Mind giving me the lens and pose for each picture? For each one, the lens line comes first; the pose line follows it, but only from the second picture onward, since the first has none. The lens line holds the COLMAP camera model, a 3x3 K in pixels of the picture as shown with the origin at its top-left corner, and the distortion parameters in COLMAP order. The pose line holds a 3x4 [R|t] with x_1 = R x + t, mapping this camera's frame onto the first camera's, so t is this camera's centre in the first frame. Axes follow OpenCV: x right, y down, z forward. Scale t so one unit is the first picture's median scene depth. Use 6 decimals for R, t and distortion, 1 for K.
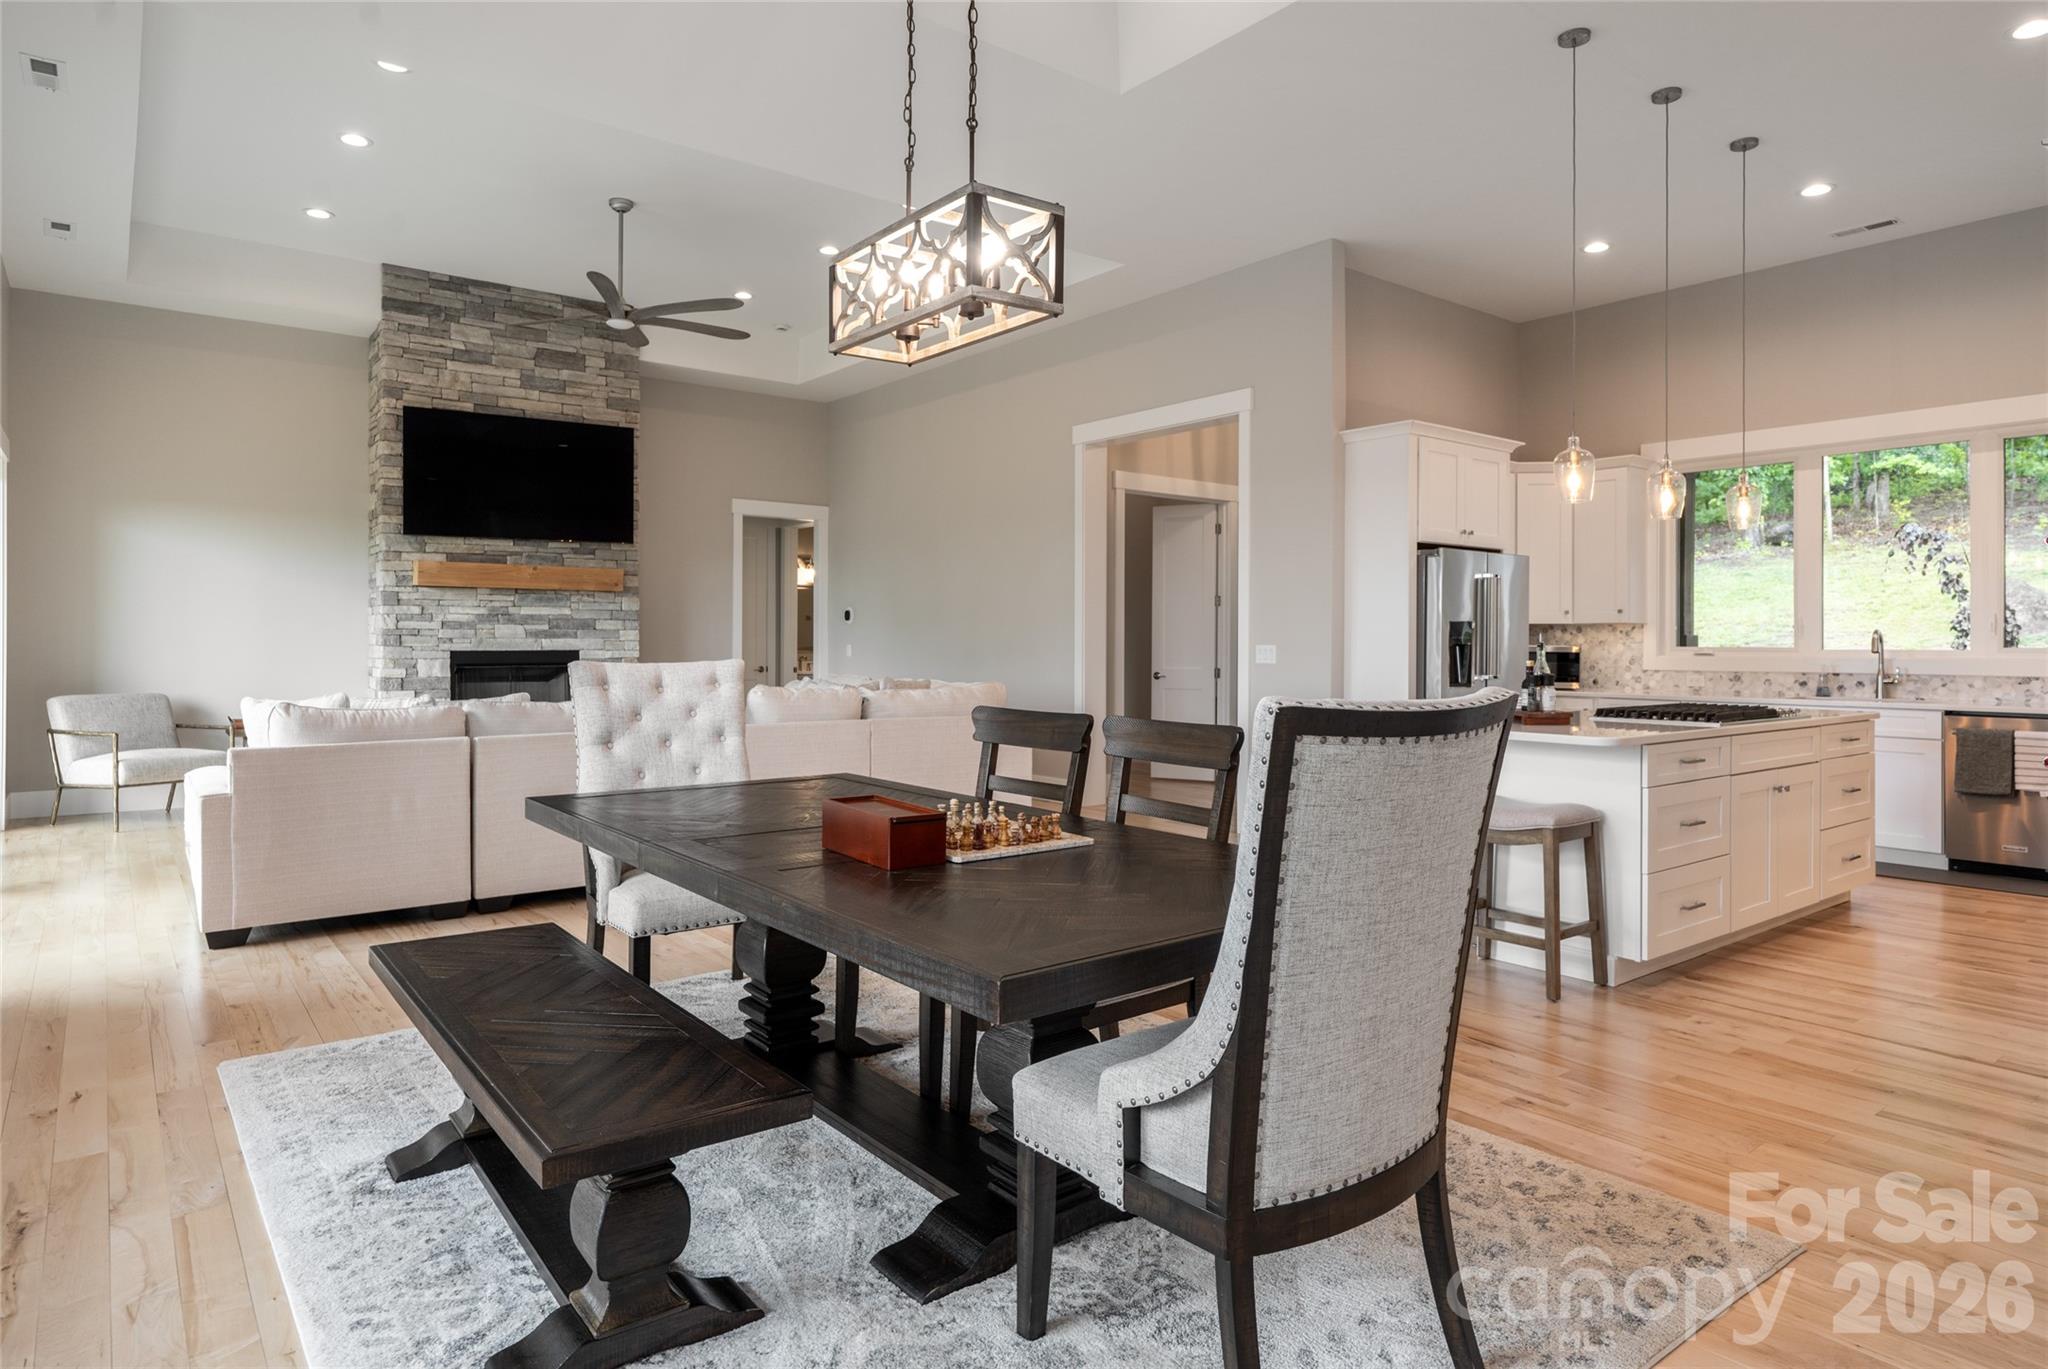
lens RADIAL K [[1194.7, 0, 1063.2], [0, 1194.7, 634.1], [0, 0, 1]] dist [-0.002357, 0.000625]
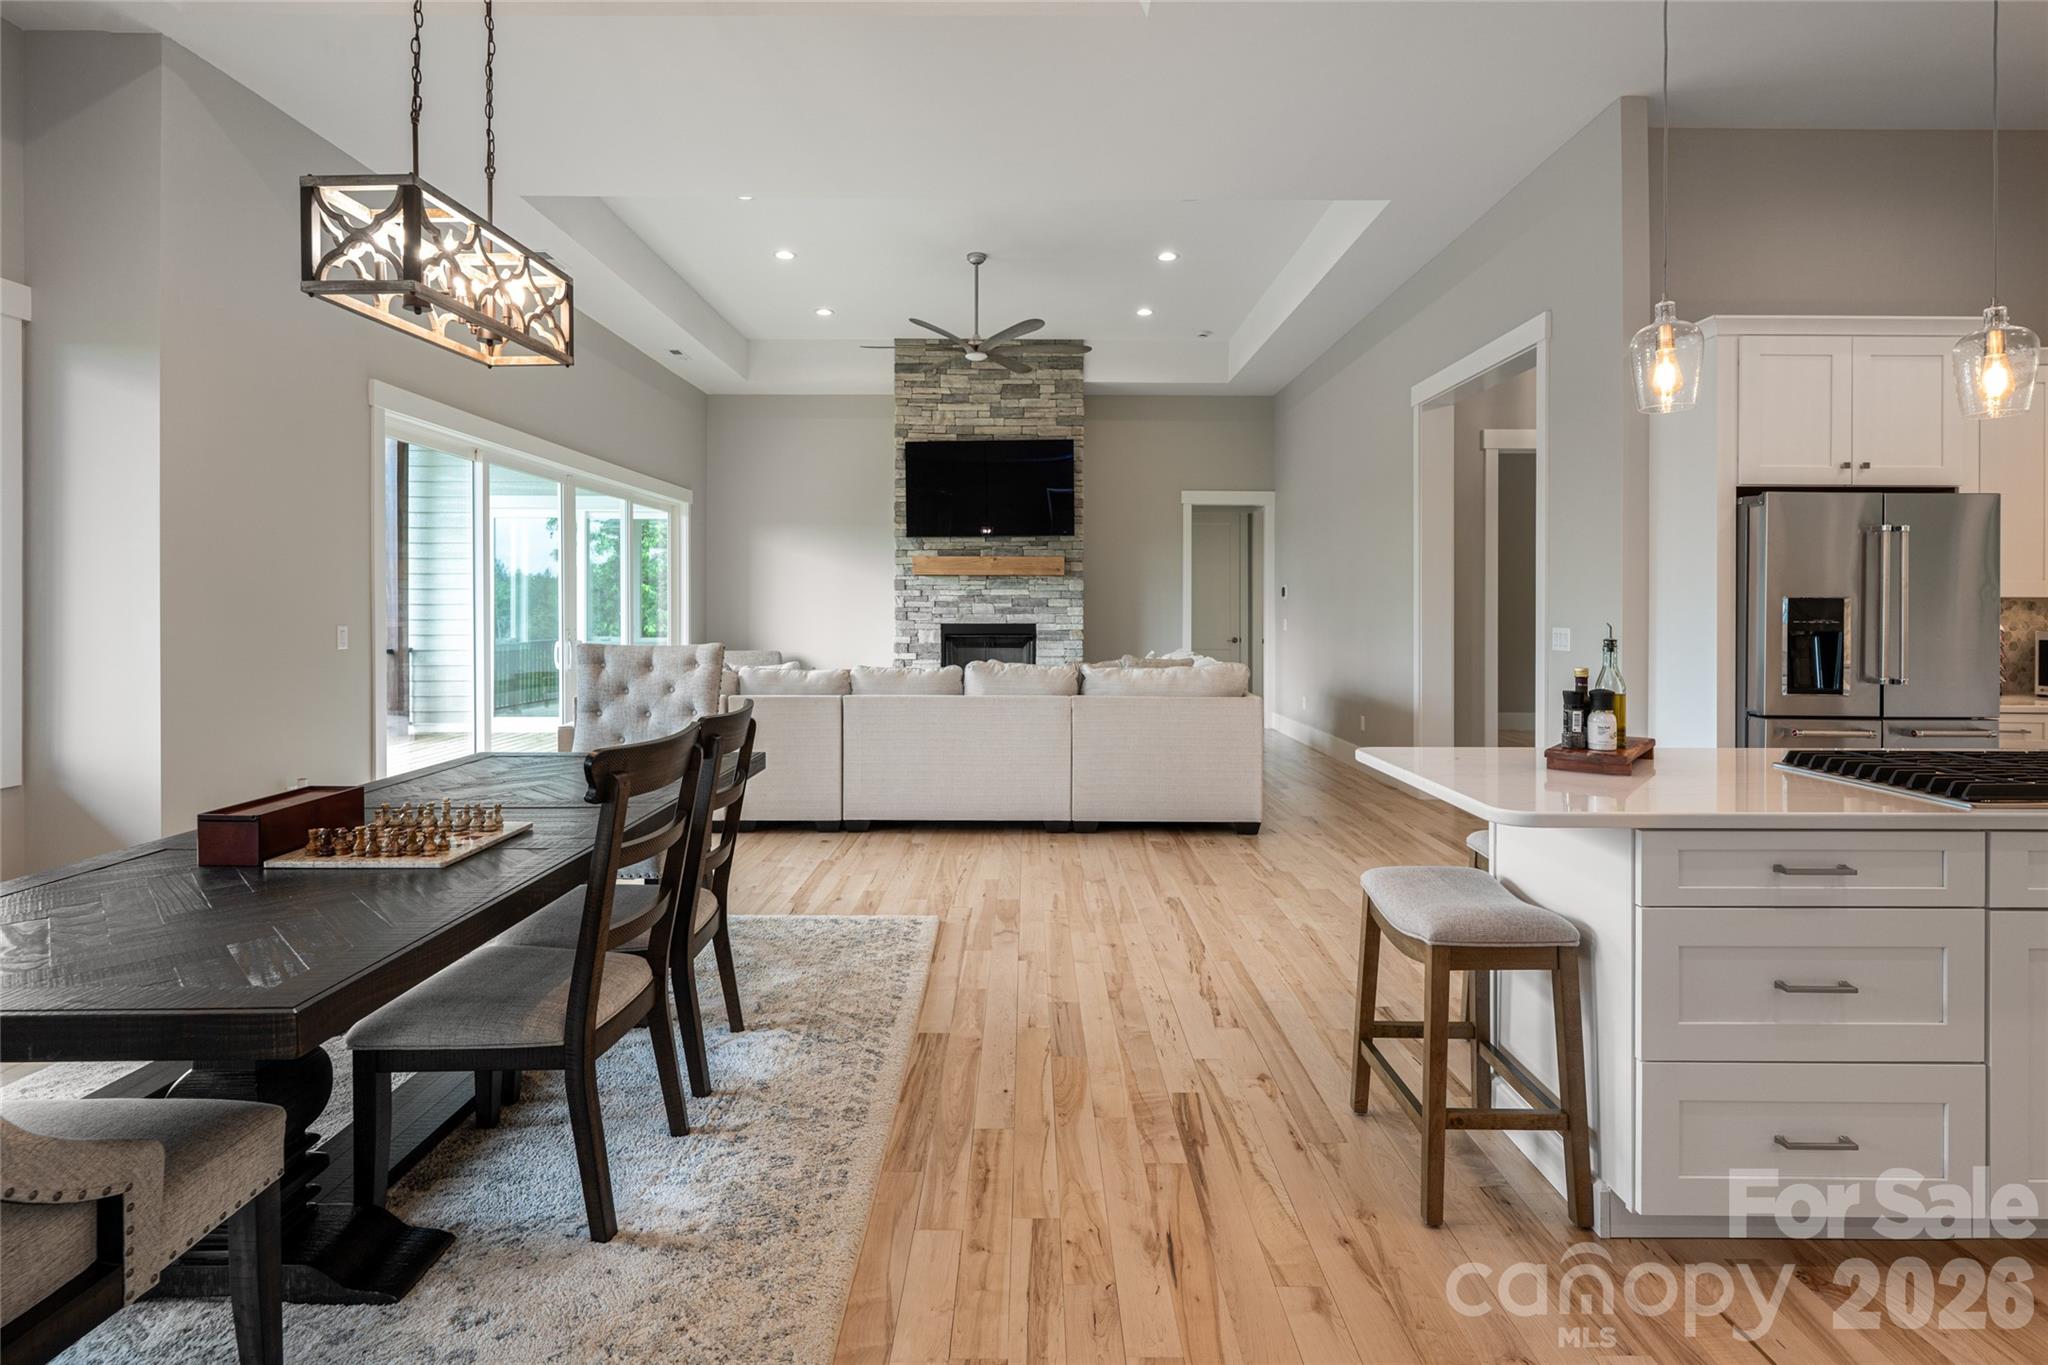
lens RADIAL K [[994.0, 0, 1022.5], [0, 994.0, 604.8], [0, 0, 1]] dist [-0.000576, 0.000238]
pose [[0.778154, -0.003422, -0.628064, 0.253549], [0.004463, 0.999990, 0.000081, -0.006640], [0.628057, -0.002866, 0.778162, 0.207212]]
